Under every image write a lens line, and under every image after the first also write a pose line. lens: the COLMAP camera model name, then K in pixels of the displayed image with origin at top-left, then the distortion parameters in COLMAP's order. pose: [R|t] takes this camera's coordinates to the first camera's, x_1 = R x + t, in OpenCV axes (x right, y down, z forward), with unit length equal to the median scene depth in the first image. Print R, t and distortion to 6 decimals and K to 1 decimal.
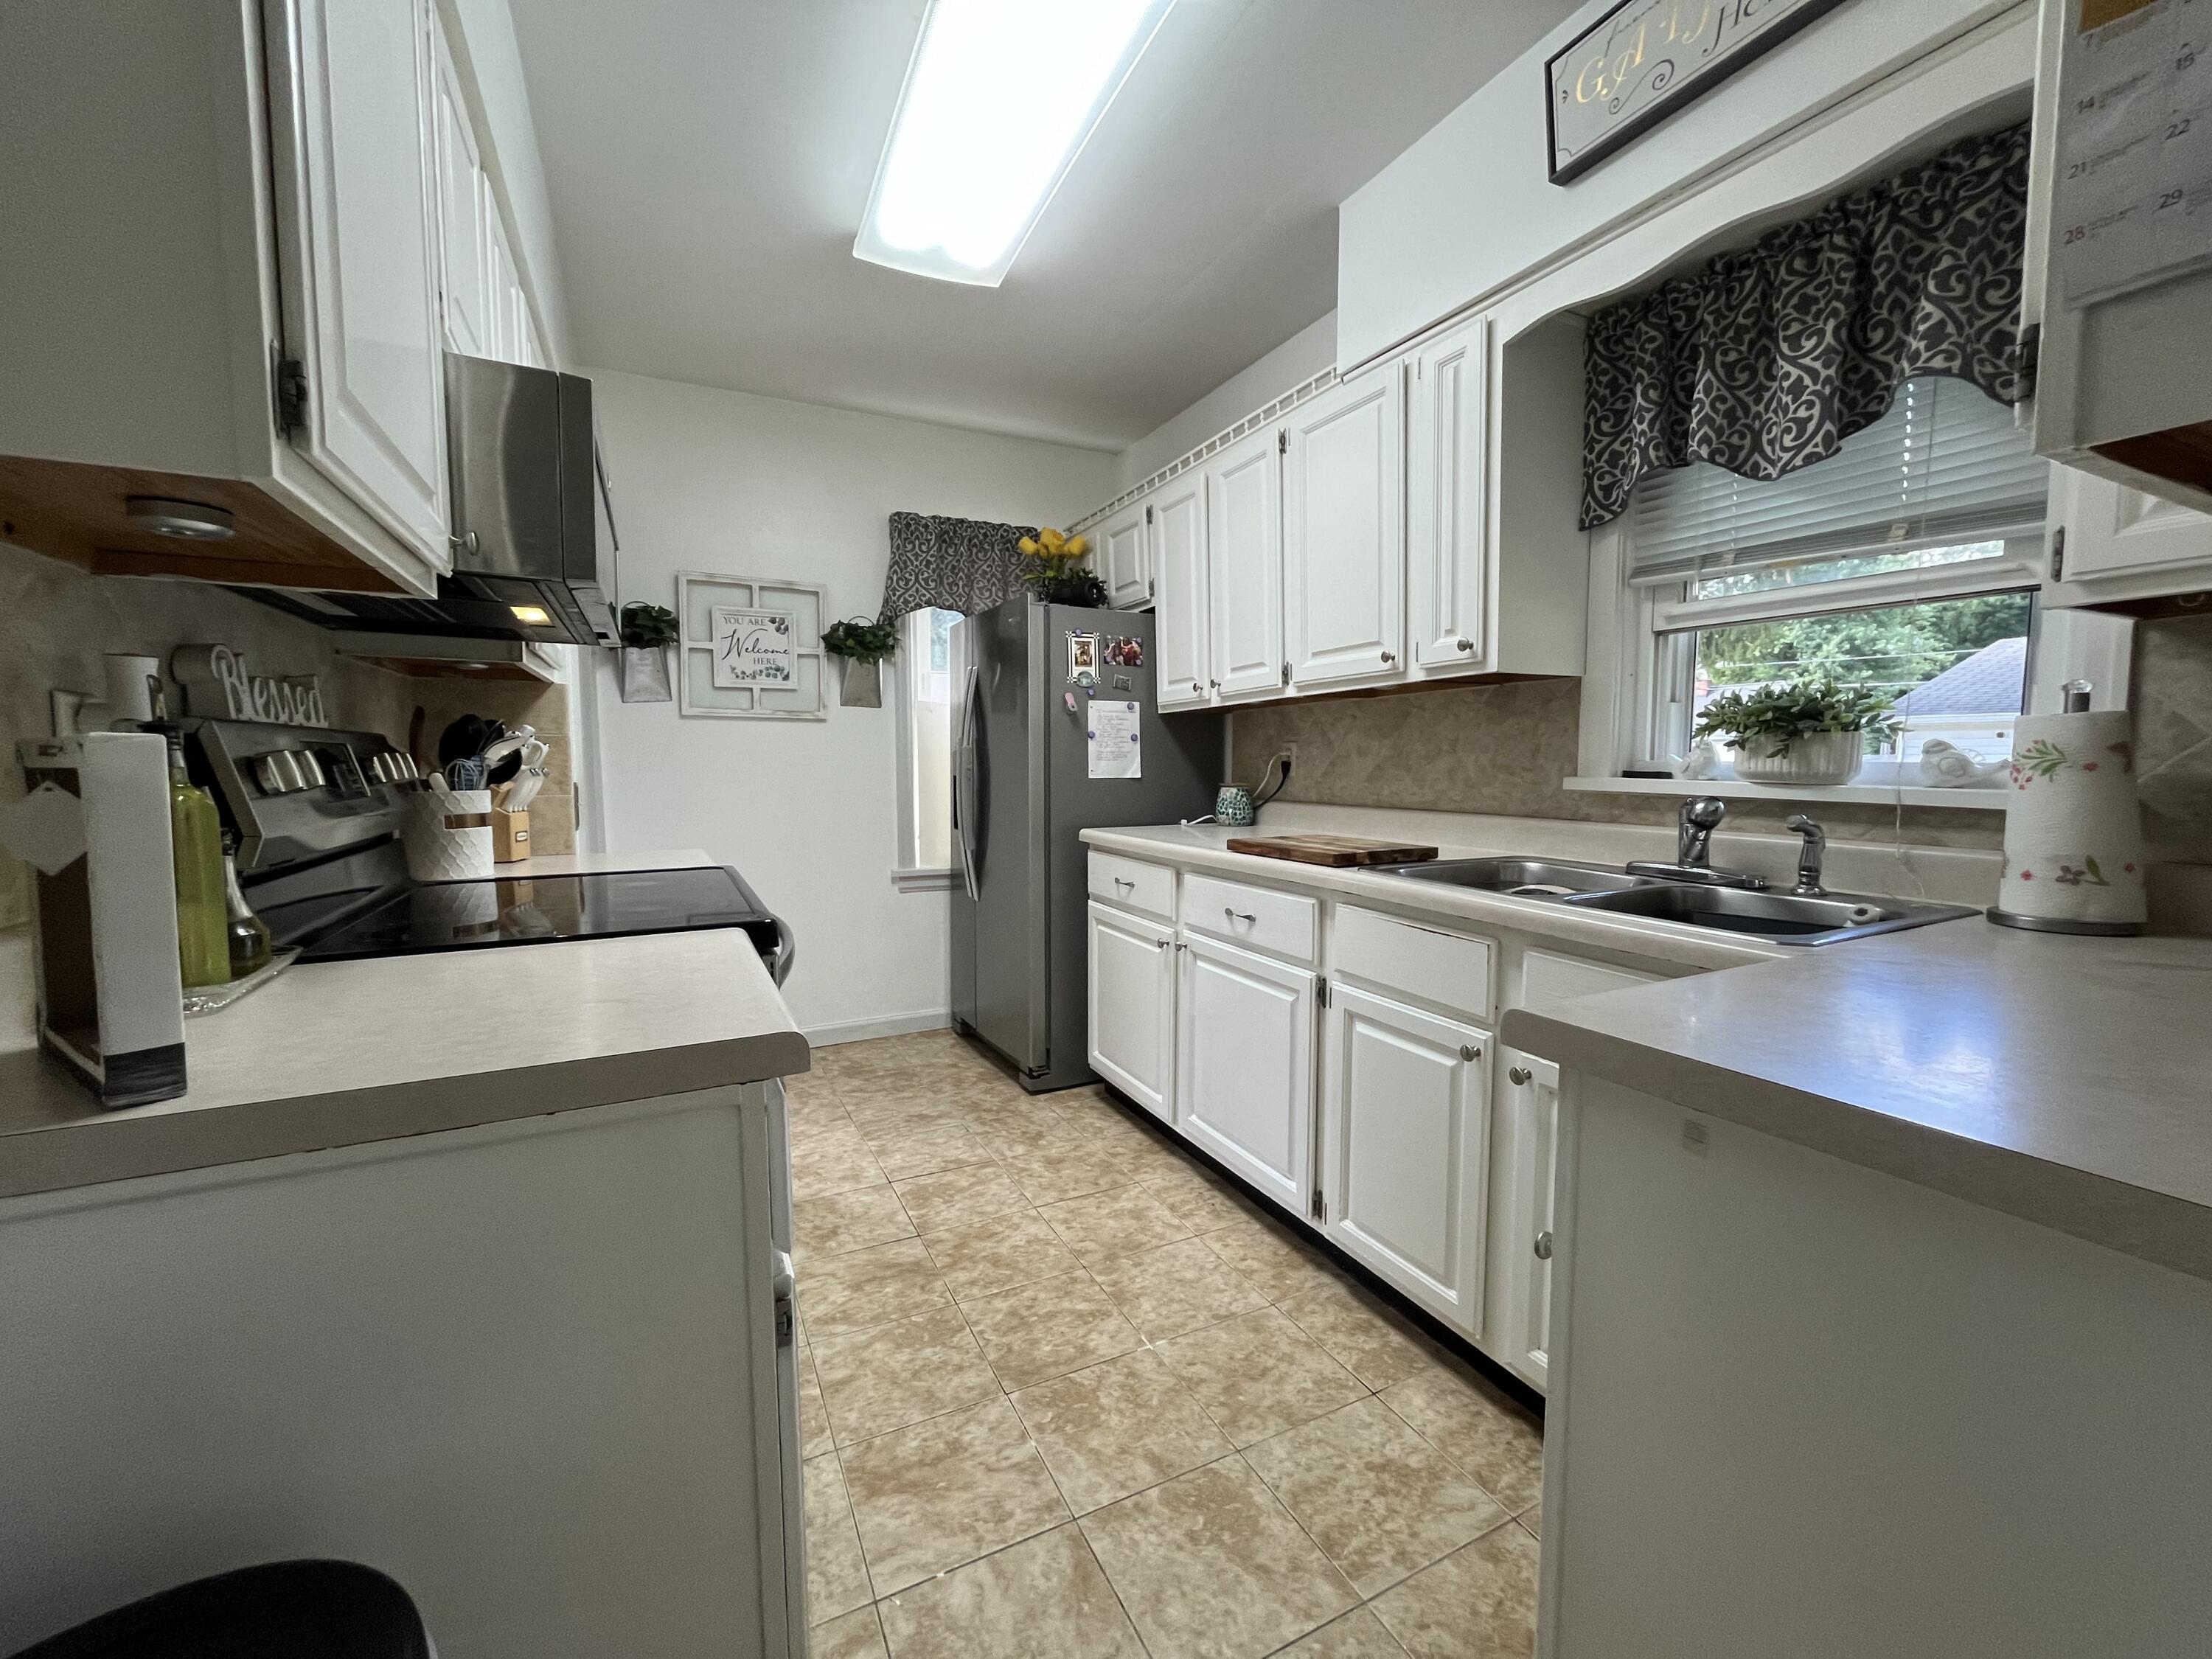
lens RADIAL K [[895.2, 0, 1110.8], [0, 895.2, 828.2], [0, 0, 1]] dist [0.002183, 0.000246]
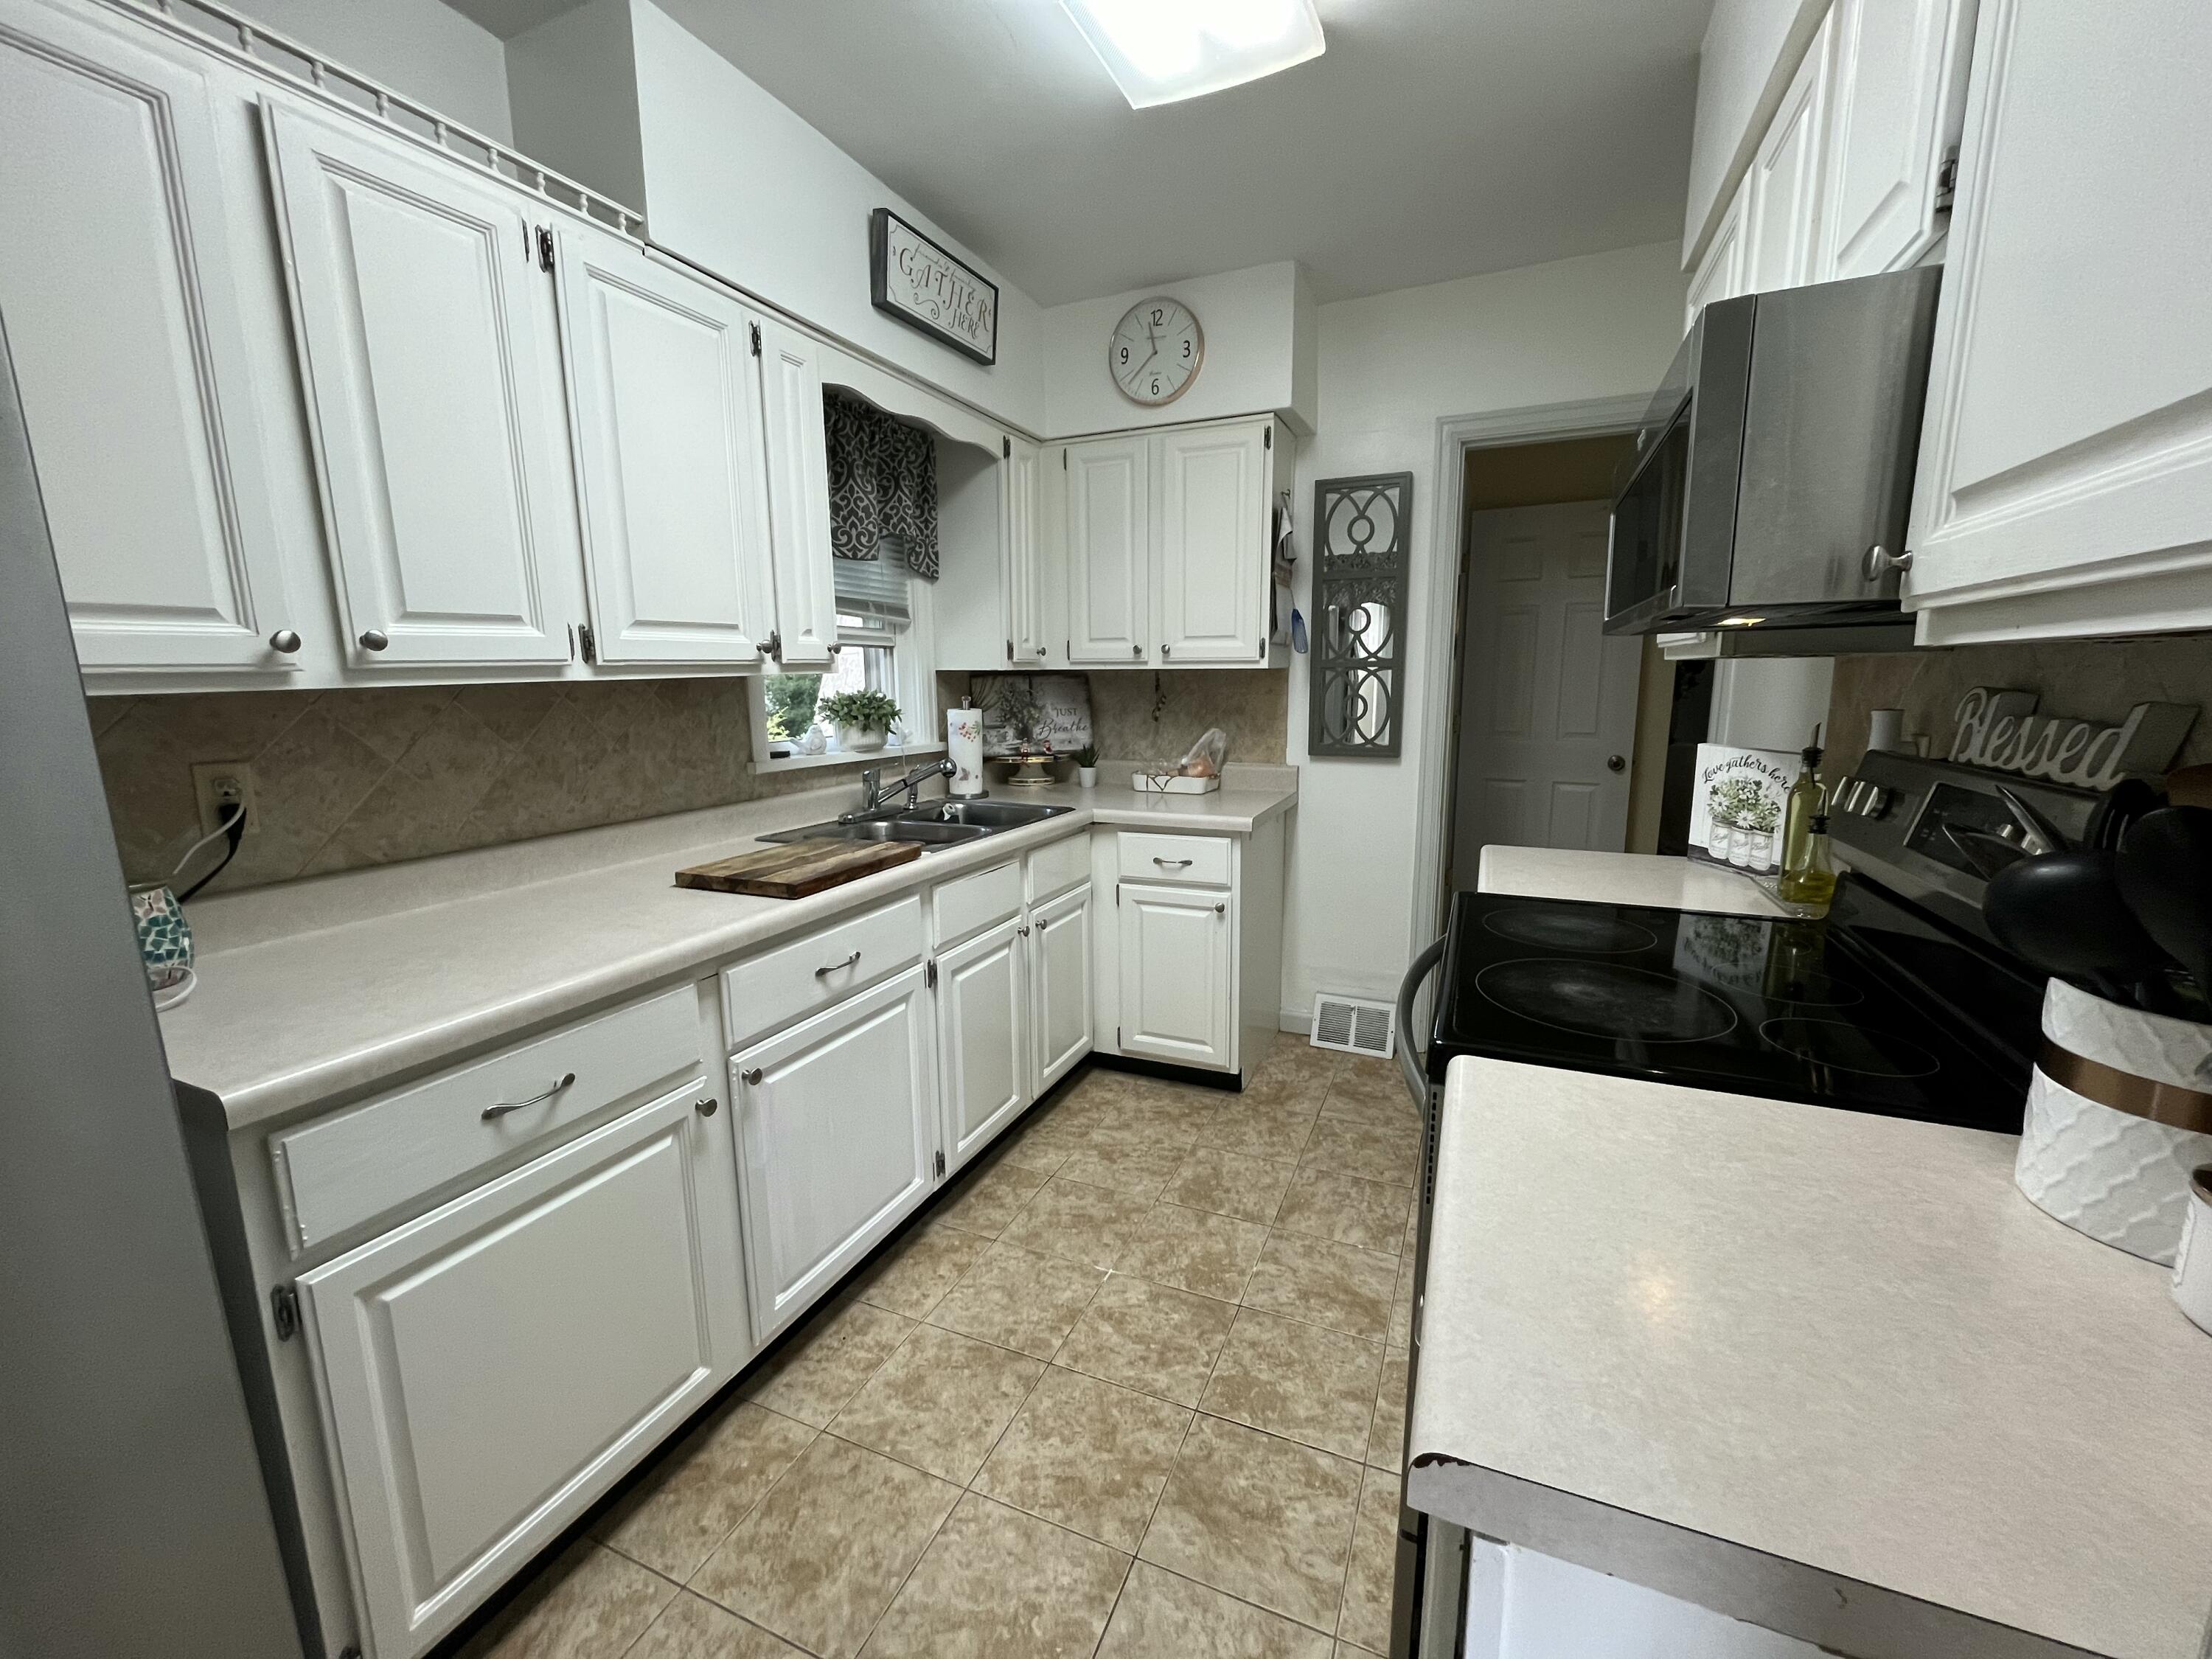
lens RADIAL K [[895.2, 0, 1110.8], [0, 895.2, 828.2], [0, 0, 1]] dist [0.002183, 0.000246]
pose [[-0.640305, -0.125384, 0.757818, -0.646799], [0.067920, 0.973481, 0.218454, -0.193466], [-0.765112, 0.191348, -0.614808, 1.365813]]
